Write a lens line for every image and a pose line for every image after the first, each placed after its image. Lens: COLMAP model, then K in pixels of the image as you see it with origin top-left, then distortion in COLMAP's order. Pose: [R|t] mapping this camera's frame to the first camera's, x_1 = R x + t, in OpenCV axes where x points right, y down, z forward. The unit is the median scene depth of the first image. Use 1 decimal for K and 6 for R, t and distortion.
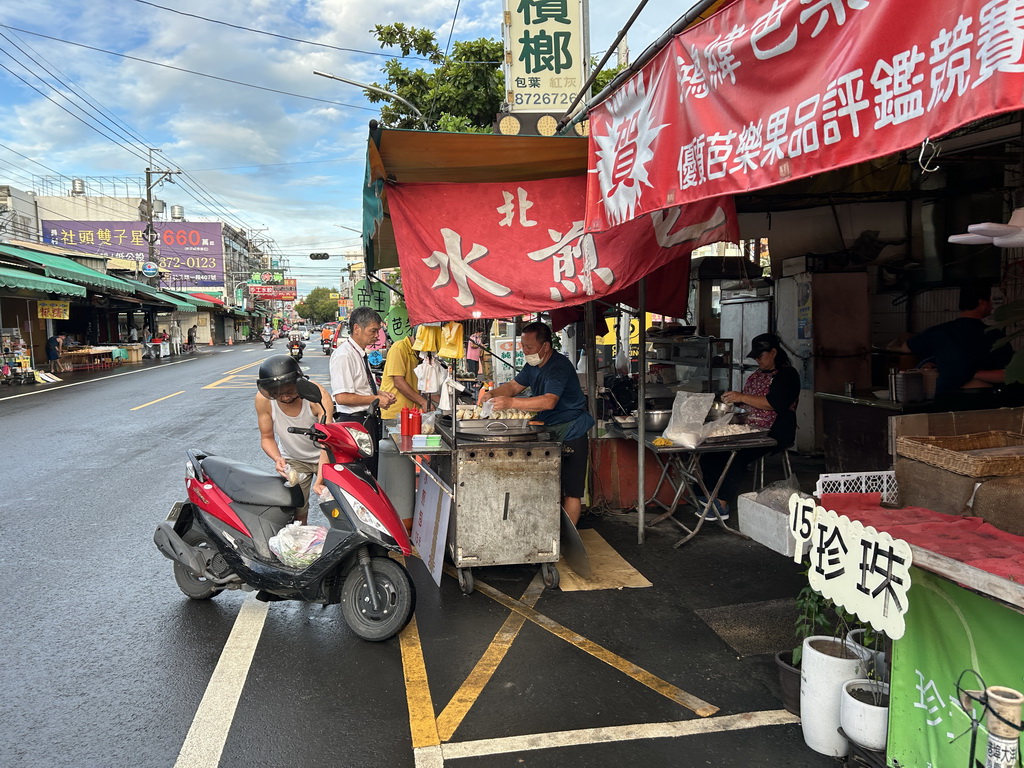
lens RADIAL K [[784.7, 0, 512.0], [0, 784.7, 384.0], [0, 0, 1]] dist [0.072848, -0.088251]
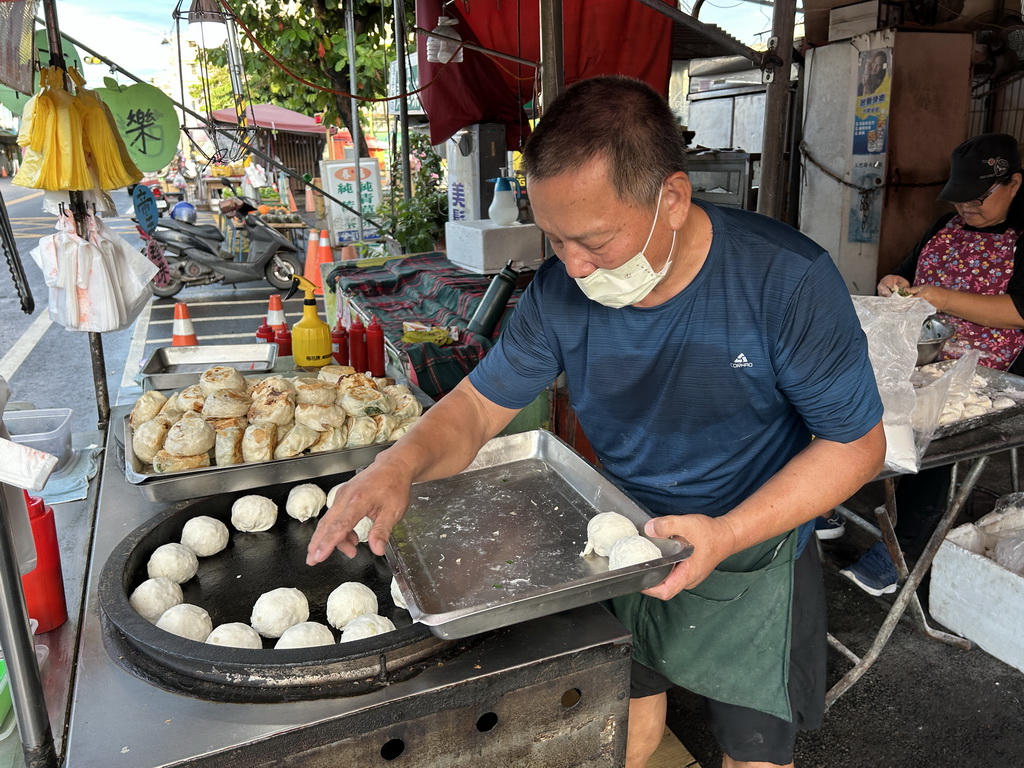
lens RADIAL K [[784.7, 0, 512.0], [0, 784.7, 384.0], [0, 0, 1]] dist [0.072848, -0.088251]
pose [[0.981352, -0.058201, 0.183199, -0.002111], [0.018507, 0.977241, 0.211324, -0.020312], [-0.191329, -0.203992, 0.960094, 0.456136]]
